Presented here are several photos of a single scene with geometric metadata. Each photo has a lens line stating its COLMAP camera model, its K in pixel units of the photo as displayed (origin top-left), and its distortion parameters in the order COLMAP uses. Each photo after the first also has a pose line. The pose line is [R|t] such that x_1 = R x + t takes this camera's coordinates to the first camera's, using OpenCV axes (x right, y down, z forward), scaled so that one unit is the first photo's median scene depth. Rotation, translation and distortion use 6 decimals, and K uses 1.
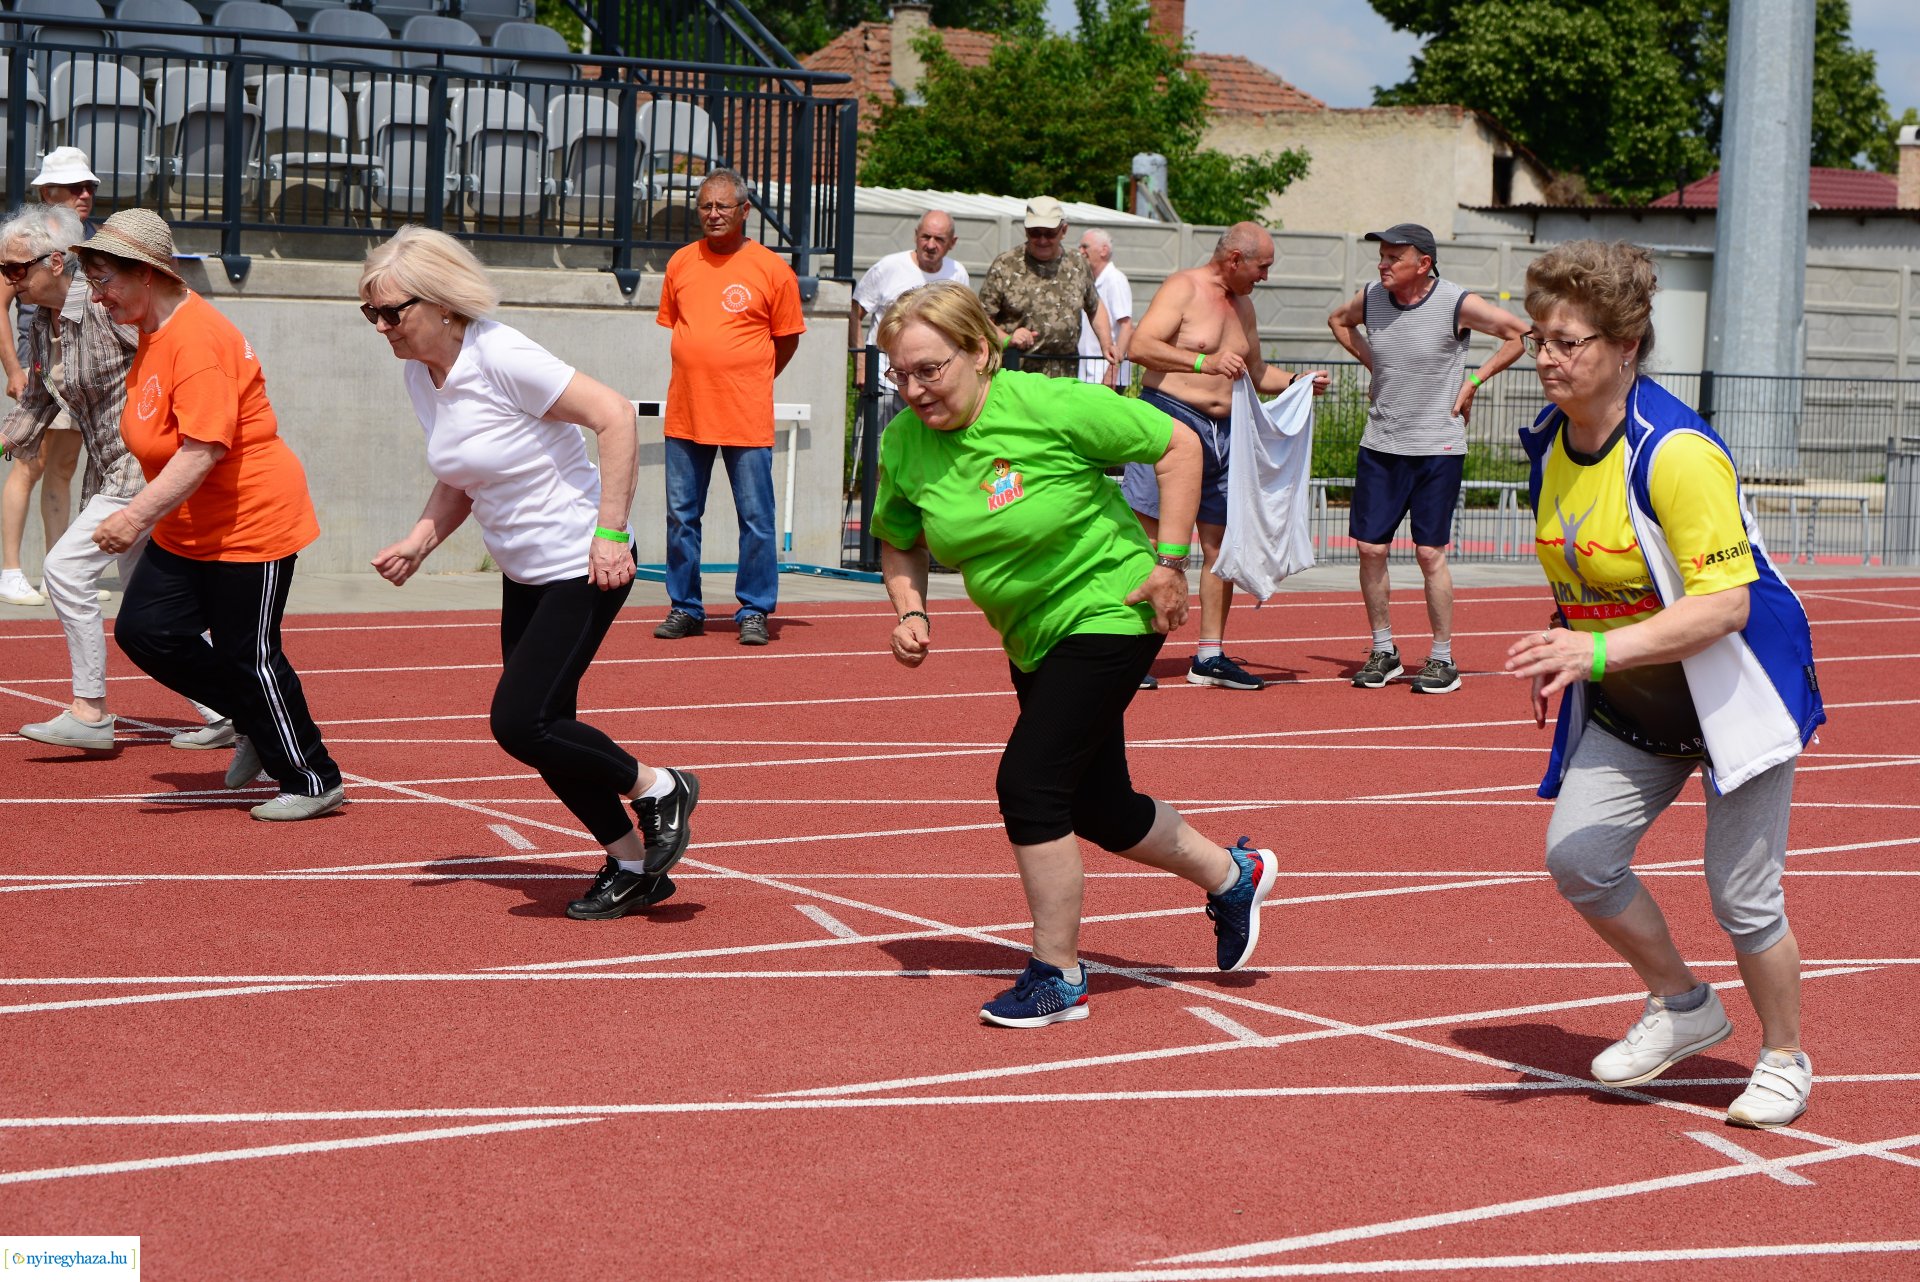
lens RADIAL K [[4578.9, 0, 802.9], [0, 4578.9, 725.2], [0, 0, 1]] dist [-0.038382, 0.421370]
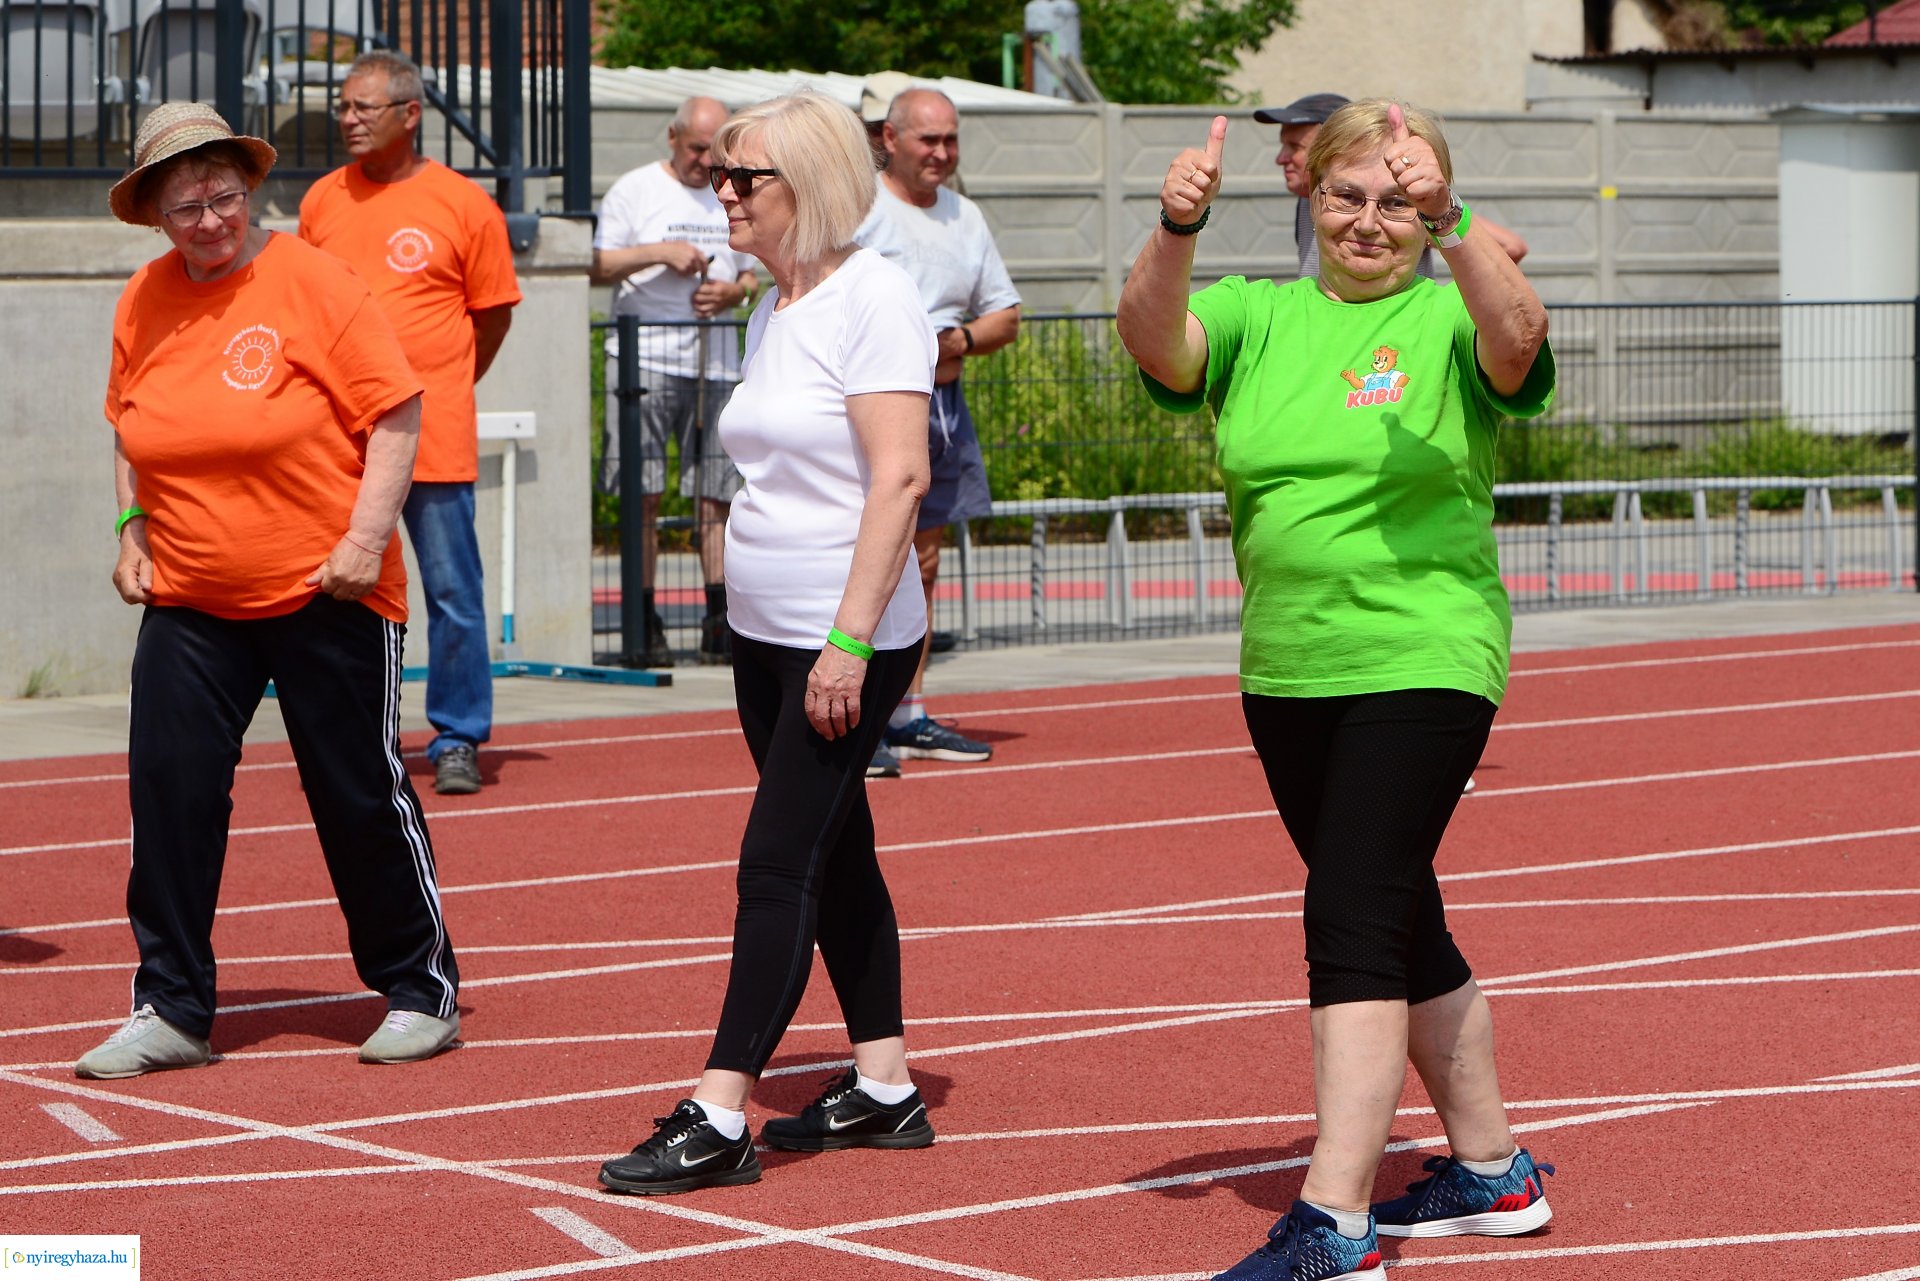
lens RADIAL K [[4578.9, 0, 802.9], [0, 4578.9, 724.7], [0, 0, 1]] dist [-0.038382, 0.421370]
pose [[0.999019, -0.042357, -0.012935, 0.045564], [0.042666, 0.998786, 0.024627, -0.040528], [0.011876, -0.025155, 0.999613, 0.357776]]
